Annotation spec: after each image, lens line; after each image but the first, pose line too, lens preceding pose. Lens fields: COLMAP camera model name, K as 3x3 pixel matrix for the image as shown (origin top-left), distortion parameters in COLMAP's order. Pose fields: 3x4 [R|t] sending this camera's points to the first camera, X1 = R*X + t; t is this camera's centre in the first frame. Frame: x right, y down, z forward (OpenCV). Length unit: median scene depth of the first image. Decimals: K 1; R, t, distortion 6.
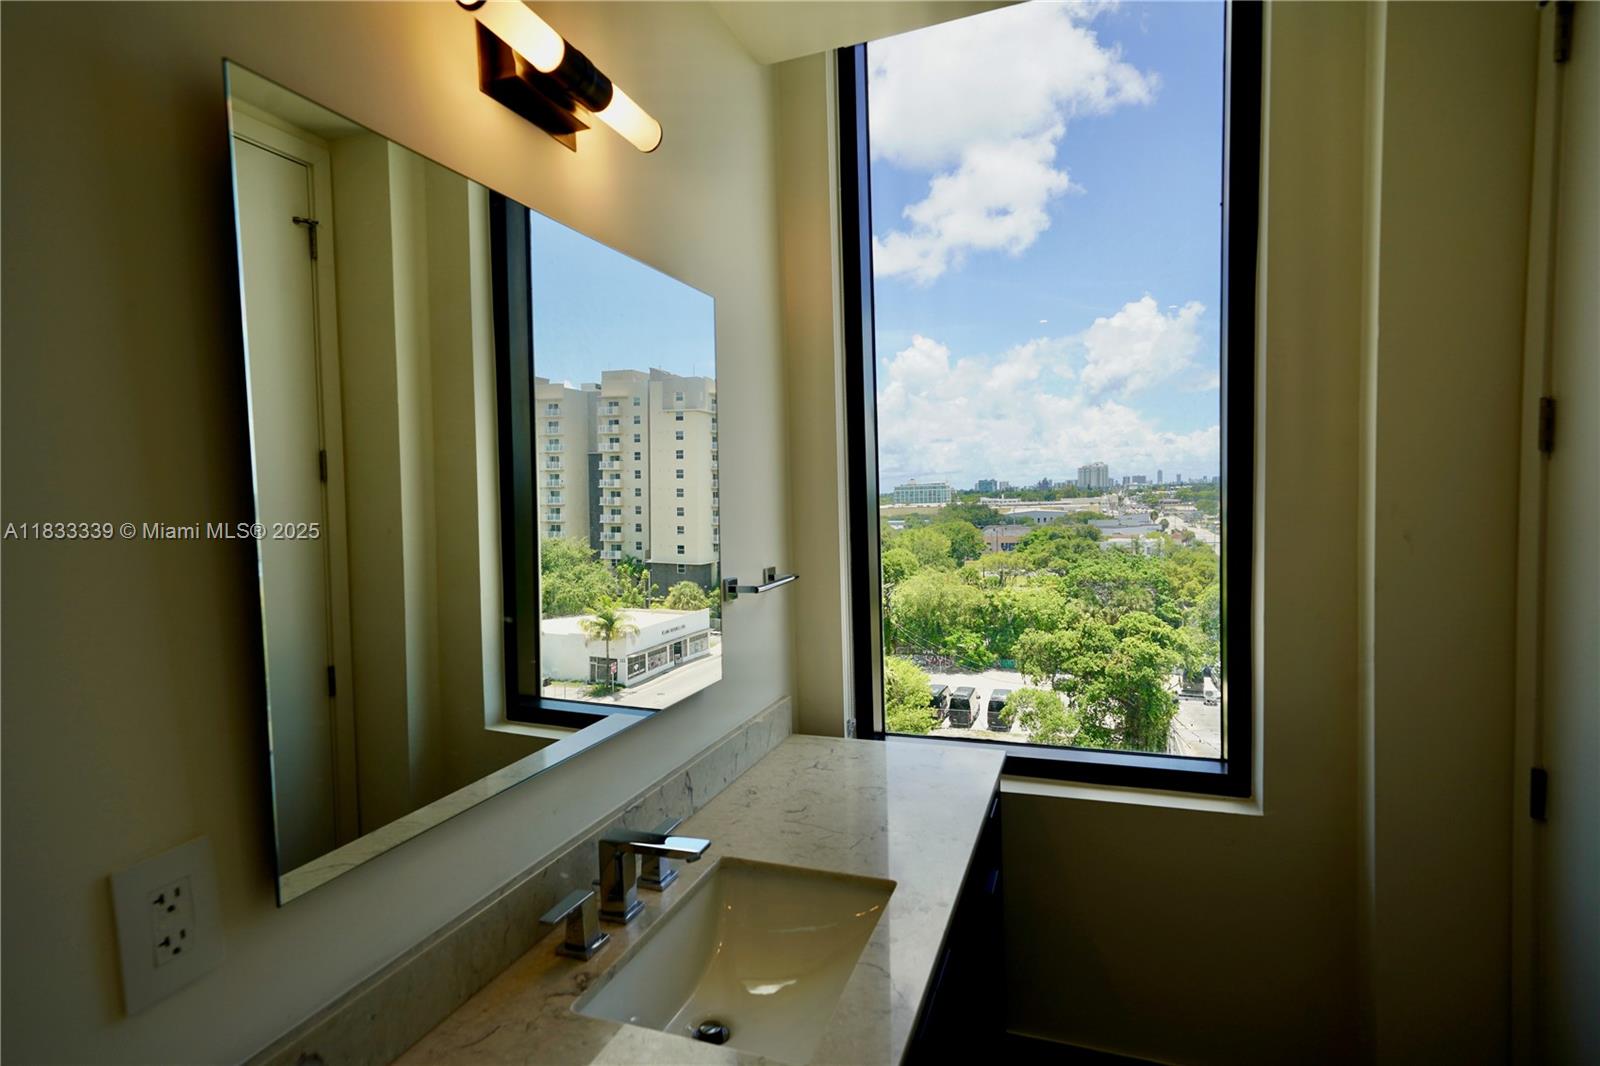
lens RADIAL K [[817.1, 0, 795.3], [0, 817.1, 570.3], [0, 0, 1]] dist [0.019334, 0.003038]
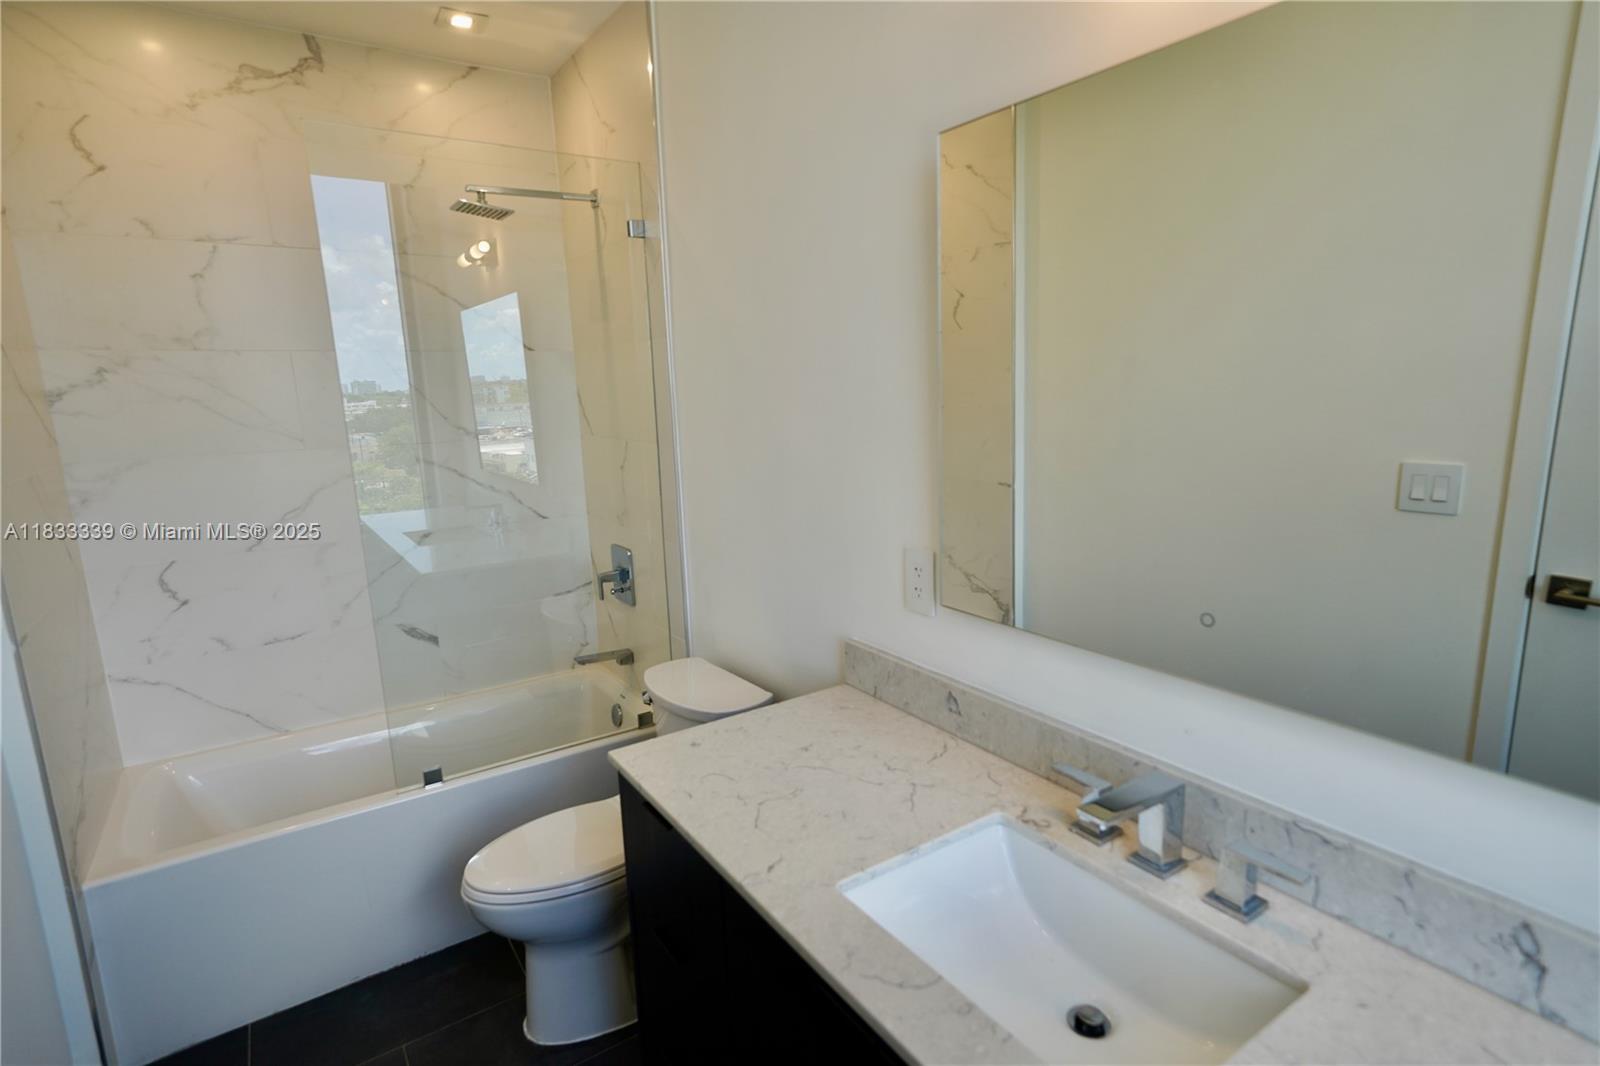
lens RADIAL K [[817.1, 0, 800.4], [0, 817.1, 536.7], [0, 0, 1]] dist [0.019334, 0.003038]
pose [[-0.585531, 0.196356, -0.786510, 0.752295], [-0.033281, 0.963581, 0.265339, -0.170700], [0.809967, 0.181540, -0.557671, 1.311712]]
